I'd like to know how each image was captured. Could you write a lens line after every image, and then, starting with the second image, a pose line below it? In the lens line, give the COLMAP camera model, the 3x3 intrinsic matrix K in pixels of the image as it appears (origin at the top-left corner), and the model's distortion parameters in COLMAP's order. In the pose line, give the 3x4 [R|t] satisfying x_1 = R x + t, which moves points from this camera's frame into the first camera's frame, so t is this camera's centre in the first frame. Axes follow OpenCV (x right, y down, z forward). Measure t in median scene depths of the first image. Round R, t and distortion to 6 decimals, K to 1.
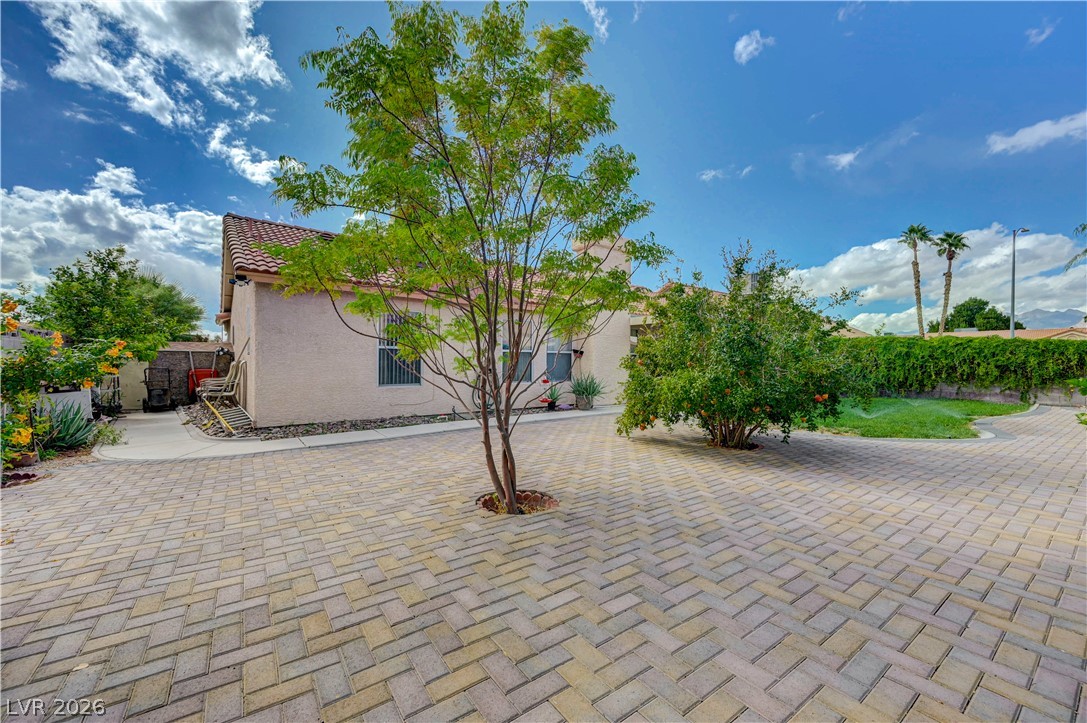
lens RADIAL K [[431.2, 0, 549.2], [0, 431.2, 365.2], [0, 0, 1]] dist [0.000228, 0.000281]
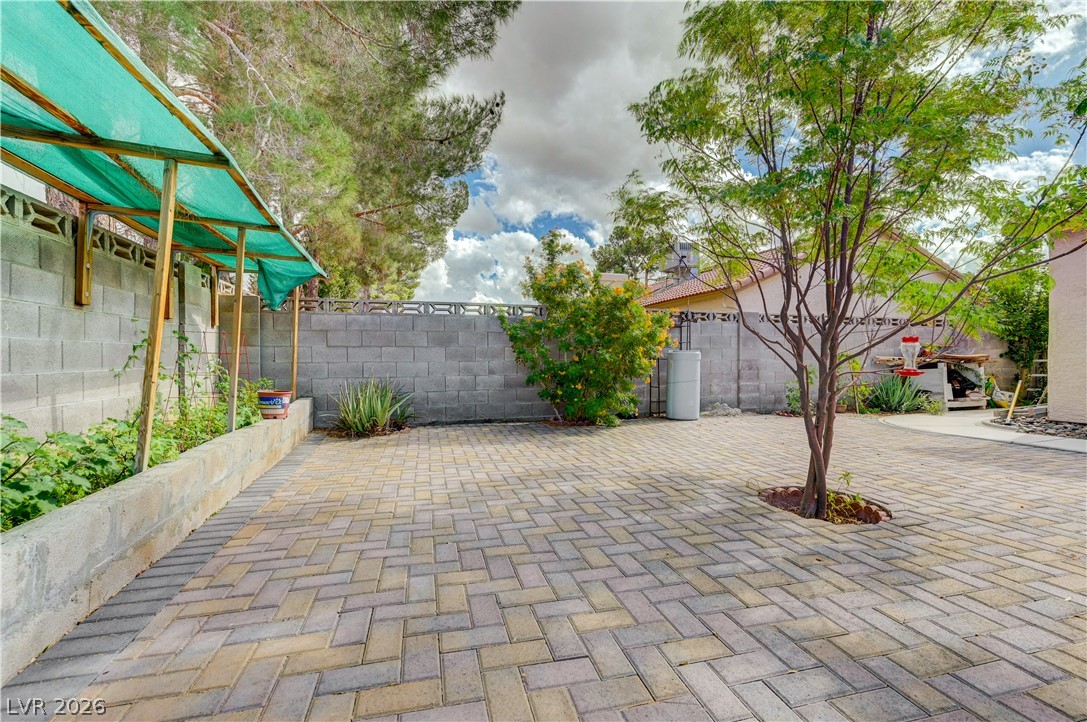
lens RADIAL K [[463.1, 0, 543.5], [0, 463.1, 361.0], [0, 0, 1]] dist [-0.000277, -0.000012]
pose [[-0.361700, 0.001591, -0.932293, 0.927570], [-0.003655, 0.999988, 0.003125, 0.082523], [0.932288, 0.004537, -0.361690, 0.947351]]
